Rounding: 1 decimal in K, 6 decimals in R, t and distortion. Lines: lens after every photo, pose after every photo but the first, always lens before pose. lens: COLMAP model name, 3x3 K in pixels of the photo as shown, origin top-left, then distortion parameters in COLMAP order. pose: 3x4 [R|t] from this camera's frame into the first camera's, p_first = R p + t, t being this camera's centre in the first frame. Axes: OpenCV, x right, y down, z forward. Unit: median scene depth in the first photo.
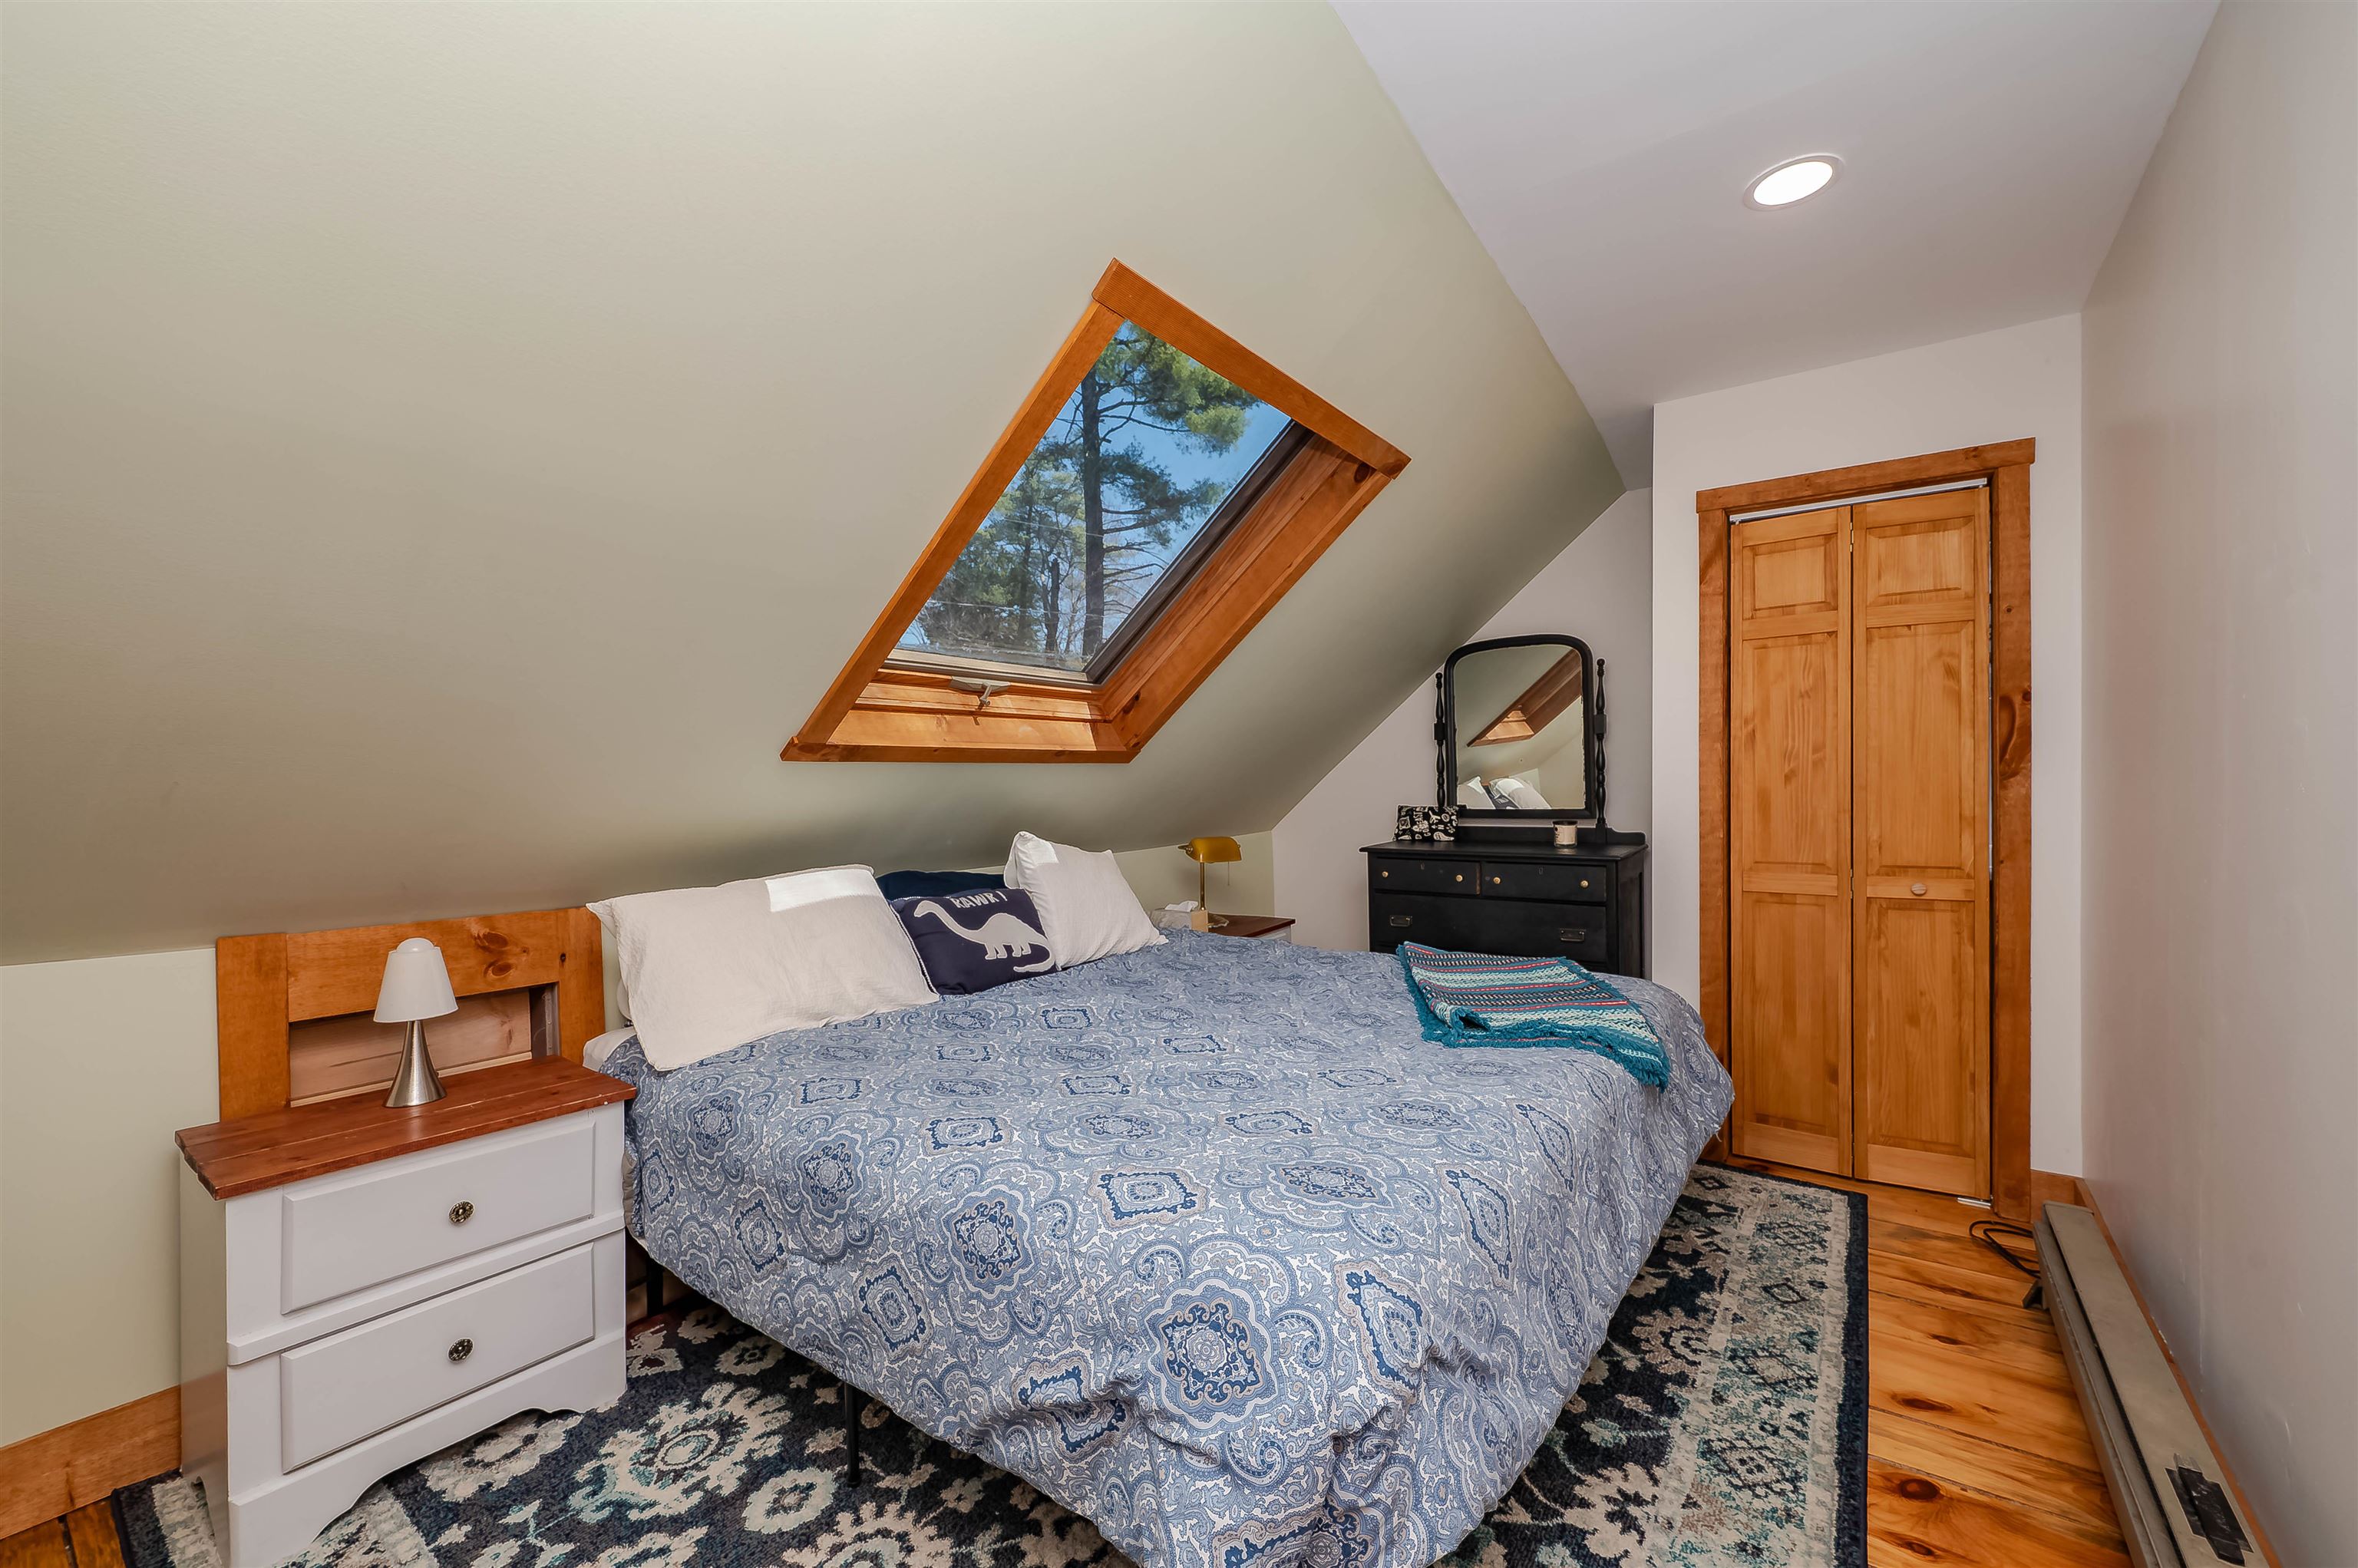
lens RADIAL K [[949.3, 0, 1175.3], [0, 949.3, 787.5], [0, 0, 1]] dist [0.000778, 0.000073]
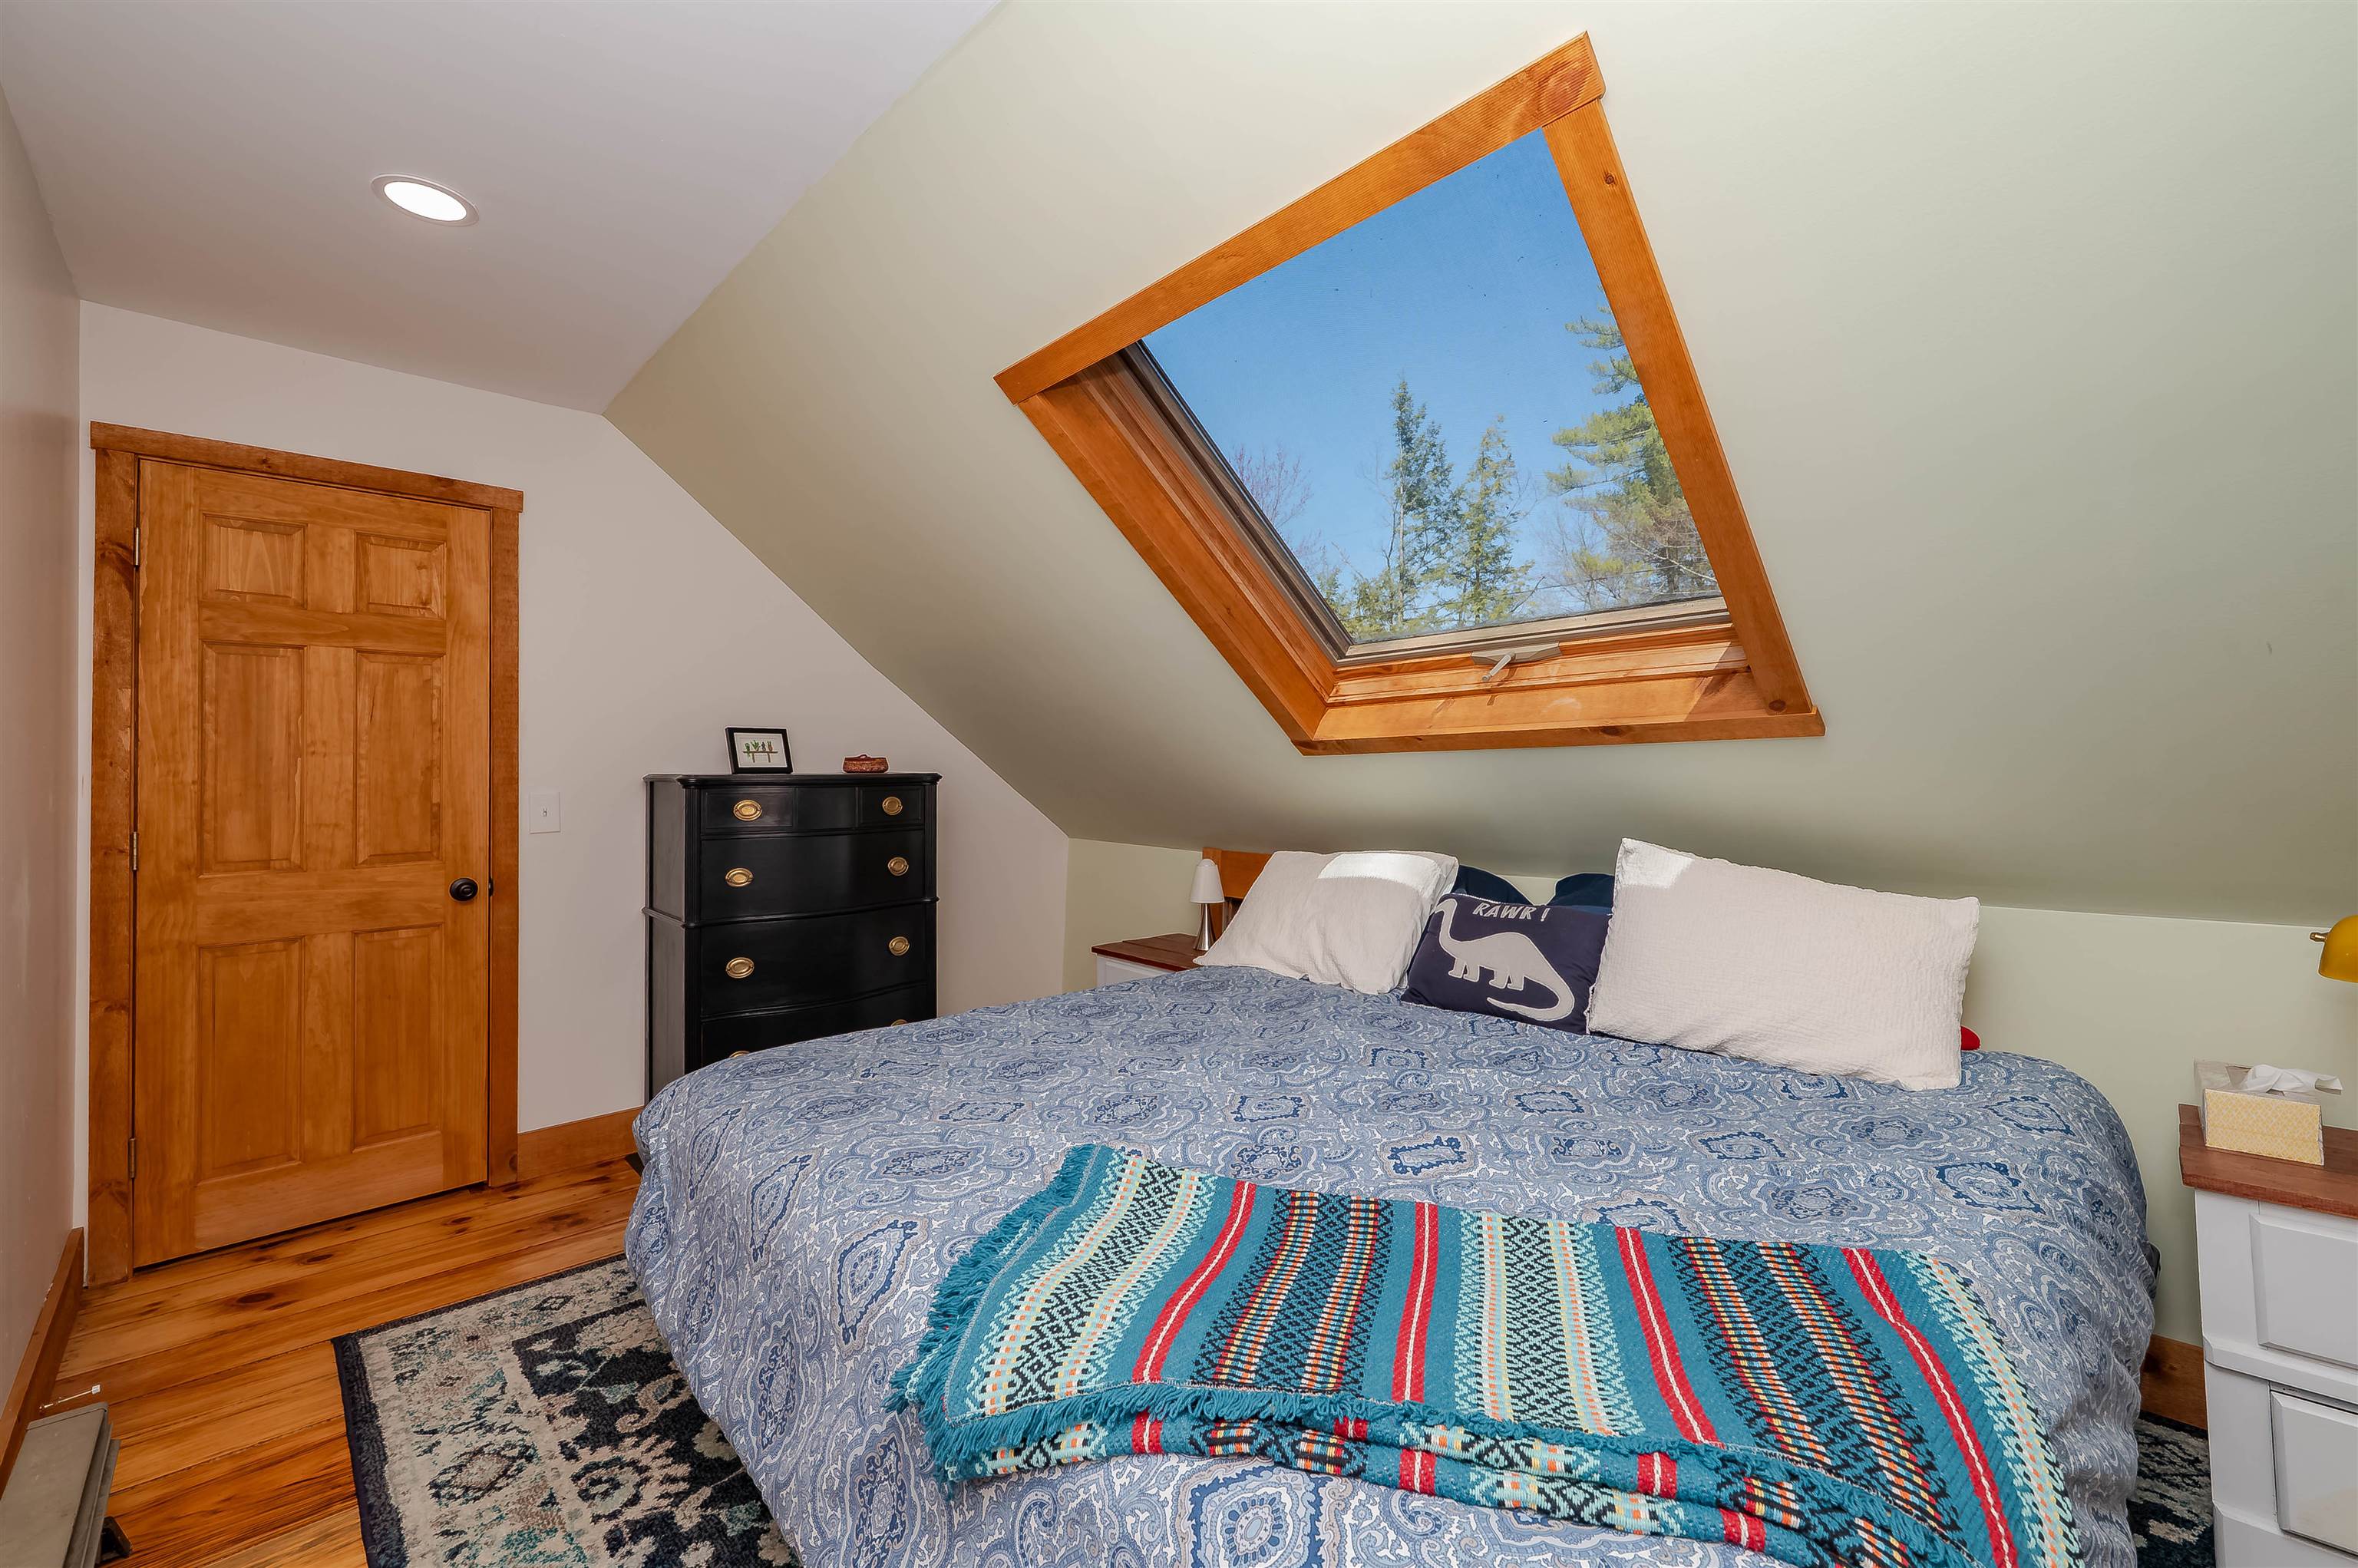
lens RADIAL K [[949.3, 0, 1172.1], [0, 949.3, 791.7], [0, 0, 1]] dist [0.000778, 0.000073]
pose [[-0.151706, 0.025947, -0.988085, 0.683503], [0.008440, 0.999653, 0.024955, -0.012026], [0.988390, -0.004554, -0.151872, 0.857490]]
